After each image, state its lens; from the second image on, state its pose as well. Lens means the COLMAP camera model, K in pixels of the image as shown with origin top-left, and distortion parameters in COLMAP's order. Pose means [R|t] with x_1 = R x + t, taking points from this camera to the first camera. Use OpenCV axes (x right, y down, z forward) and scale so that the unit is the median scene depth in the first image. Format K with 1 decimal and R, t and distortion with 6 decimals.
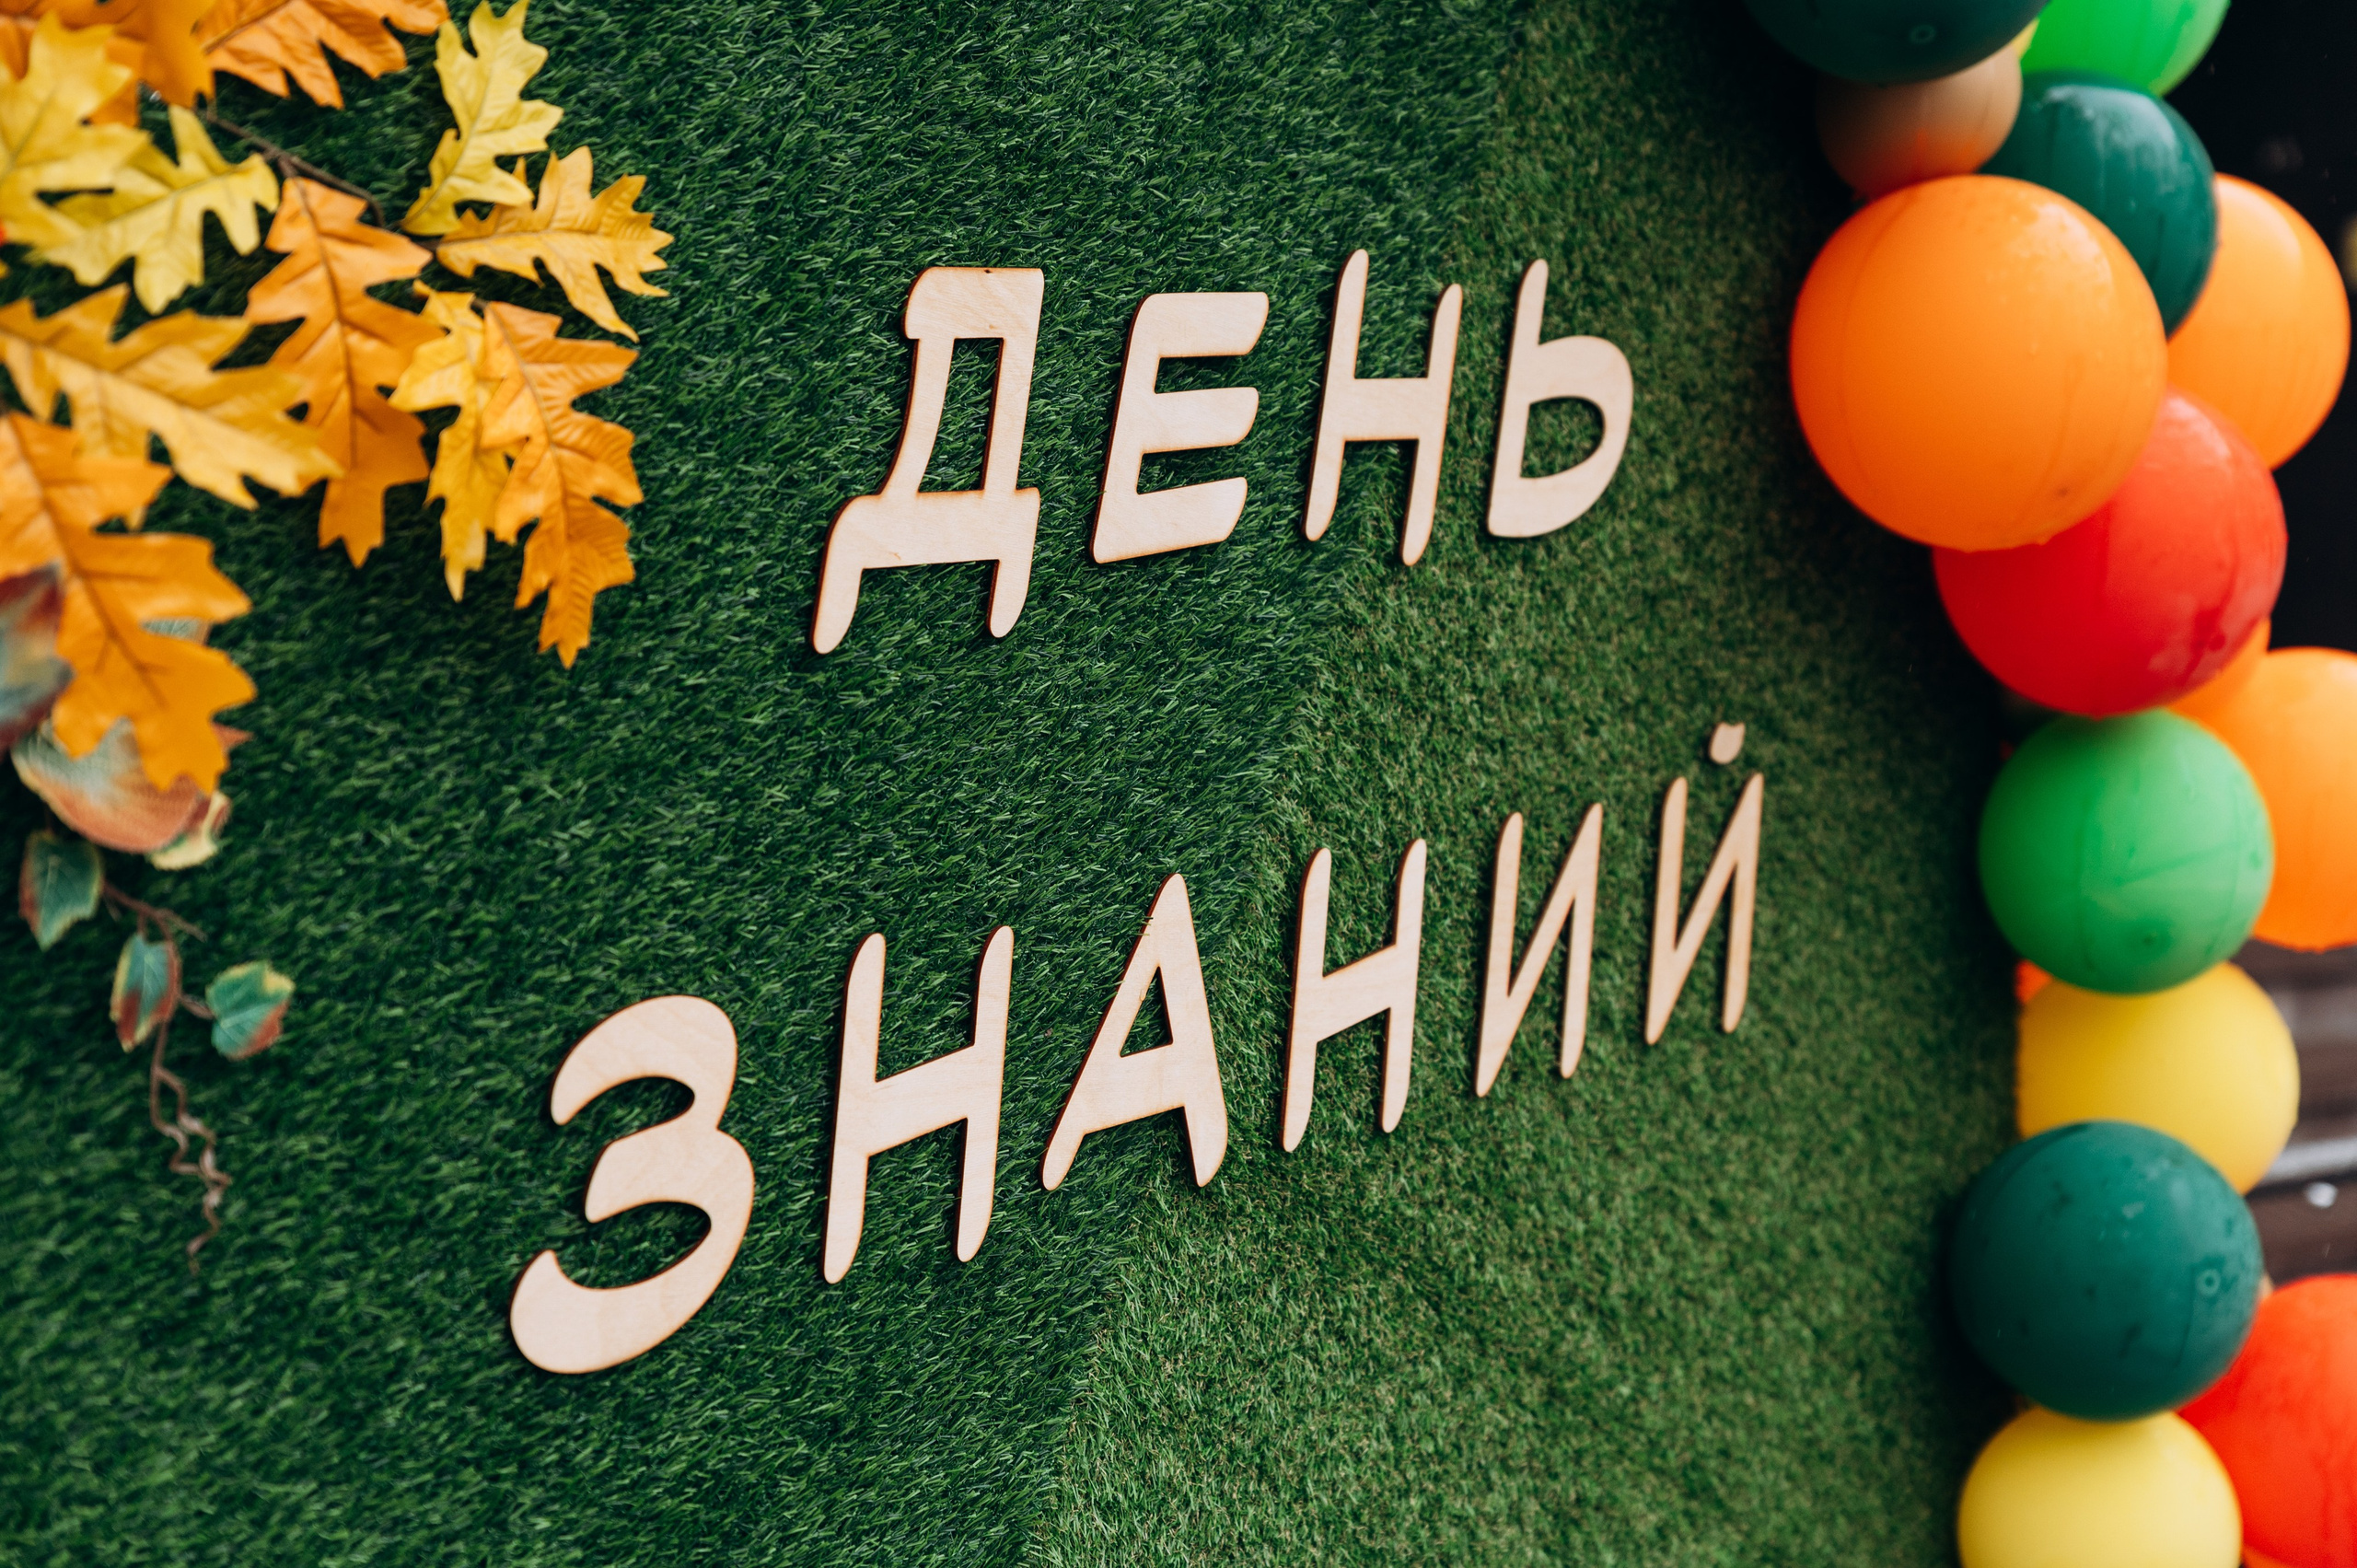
lens RADIAL K [[4370.0, 0, 1171.4], [0, 4370.0, 744.7], [0, 0, 1]] dist [0.009365, -0.062083]
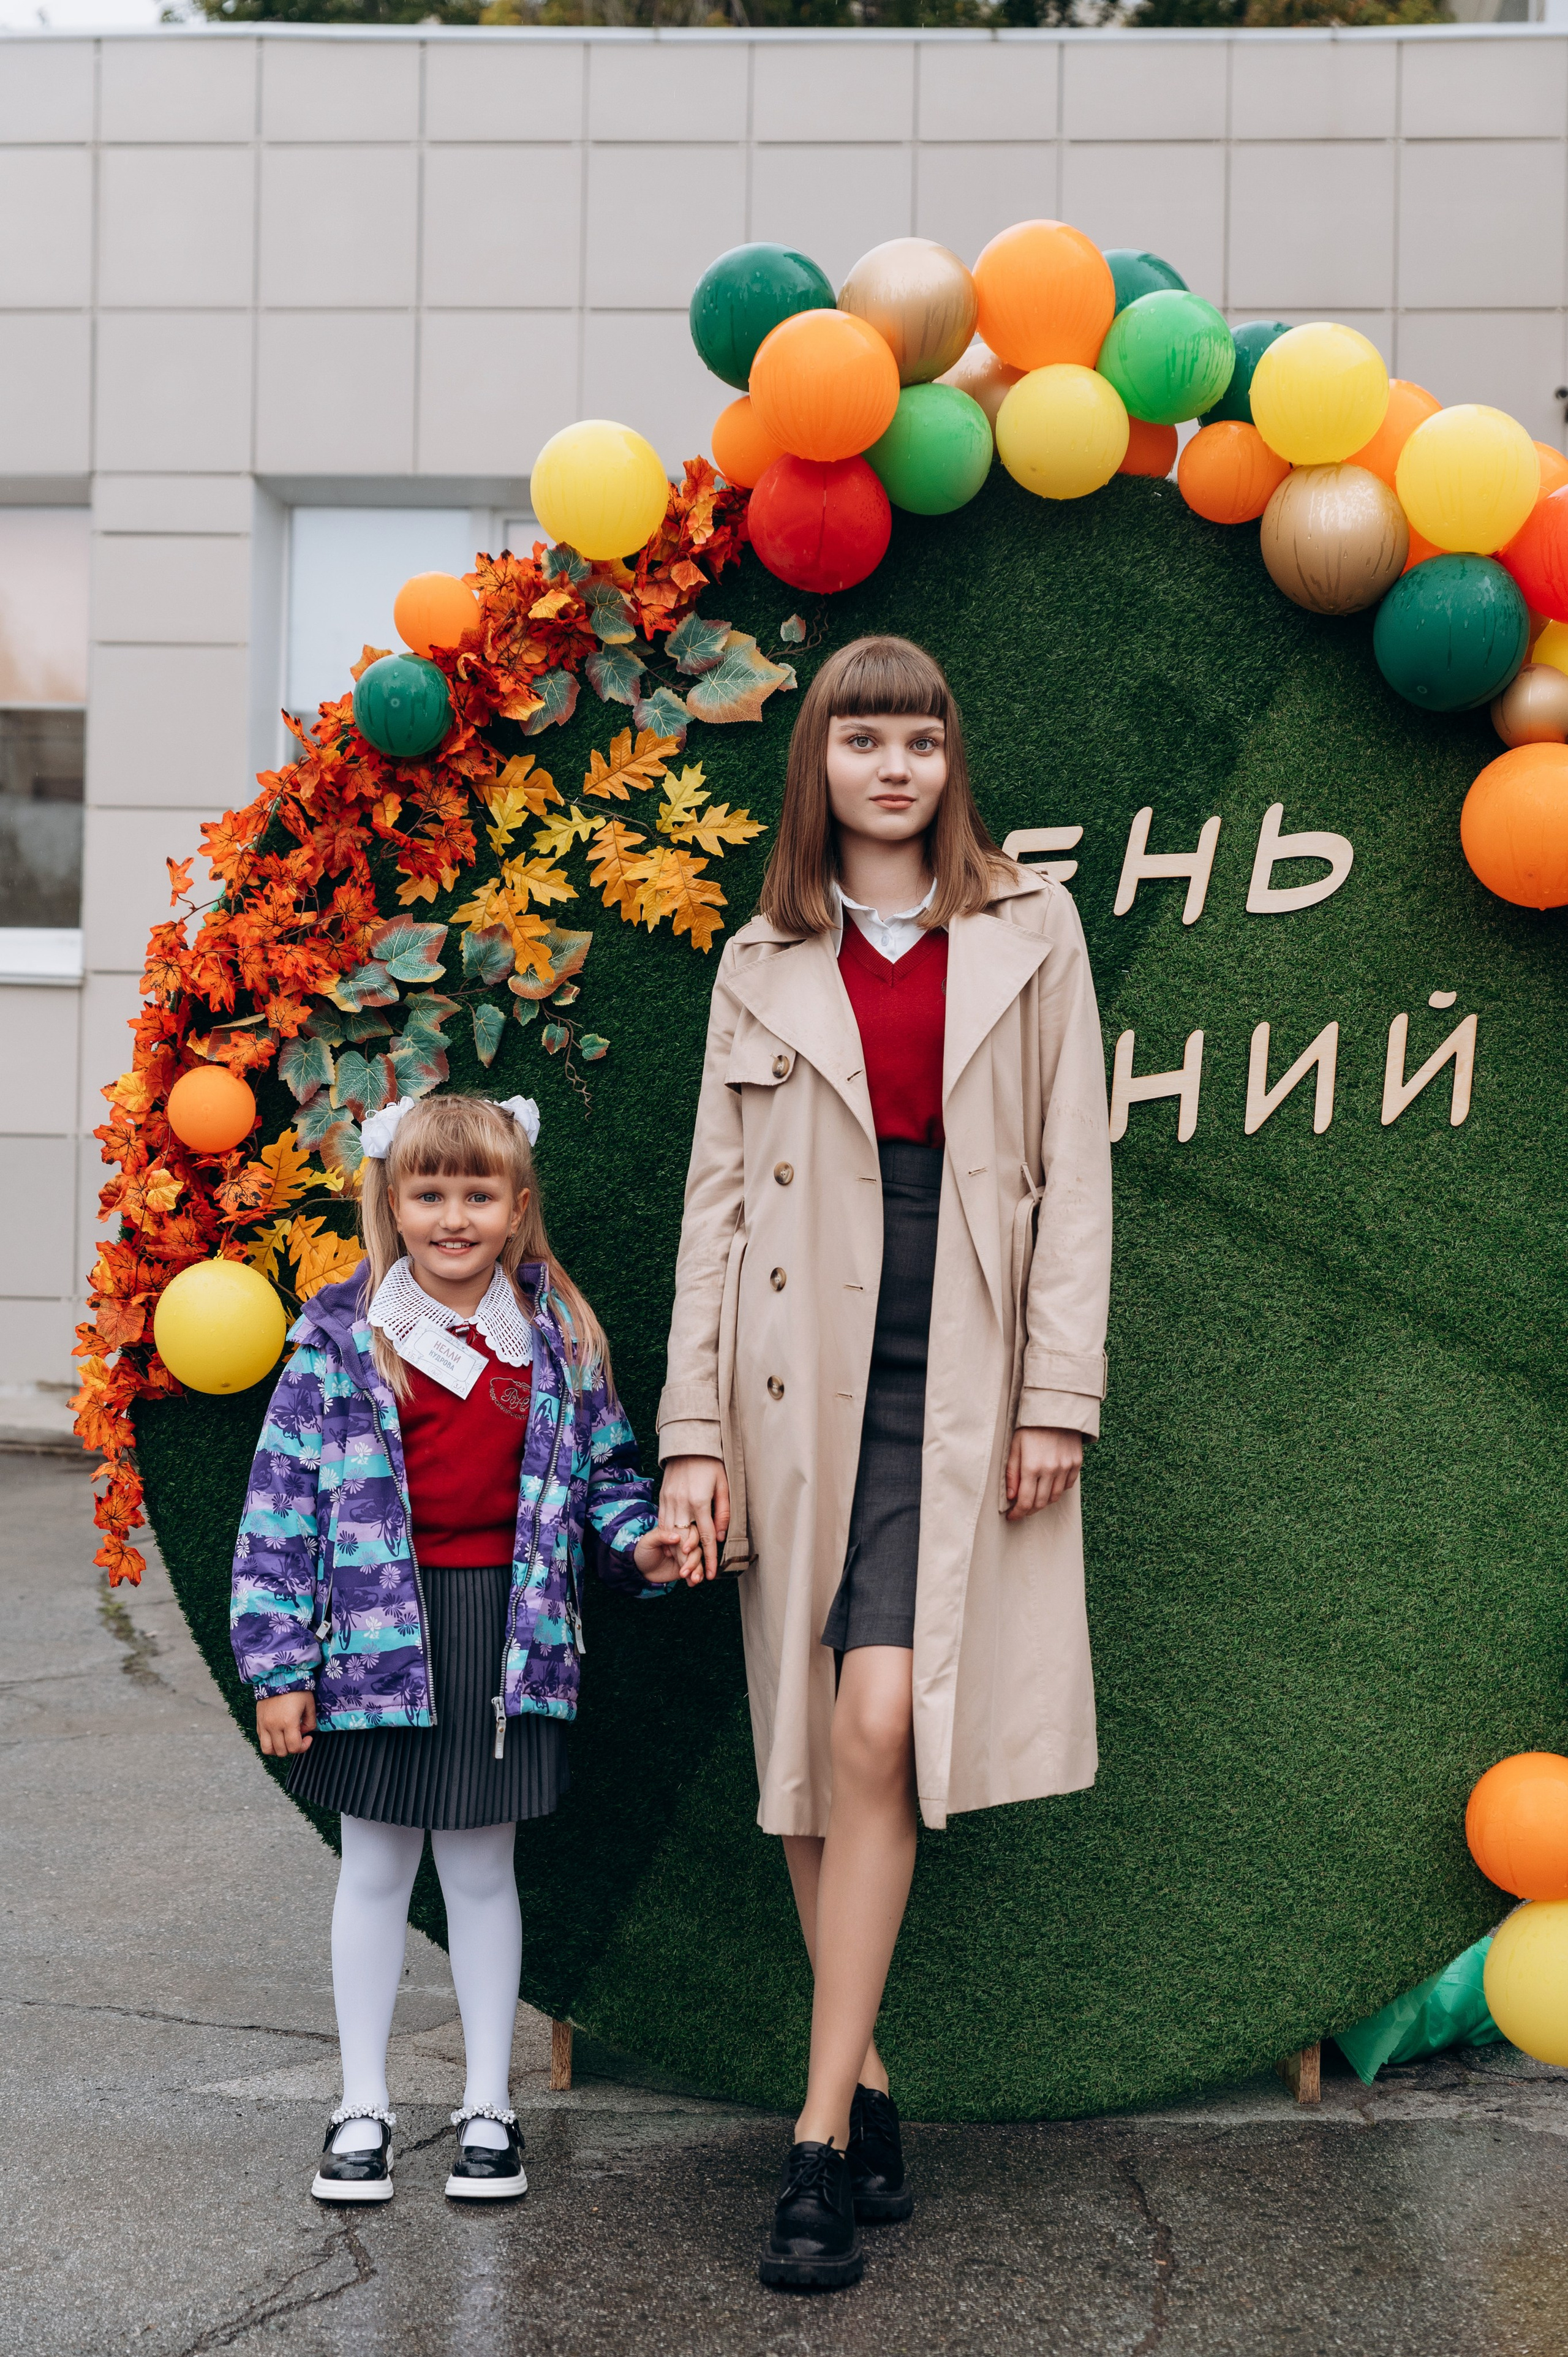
lens RADIAL K [[3743.9, 0, 770.4], [0, 3743.9, 1156.8], [0, 0, 1]] dist [-0.009305, 0.160892]
pose [[0.591331, -0.058296, -0.804319, 1.993760], [-0.027533, 0.995343, -0.092384, 0.364629], [0.805959, 0.076775, 0.586972, -0.589078]]
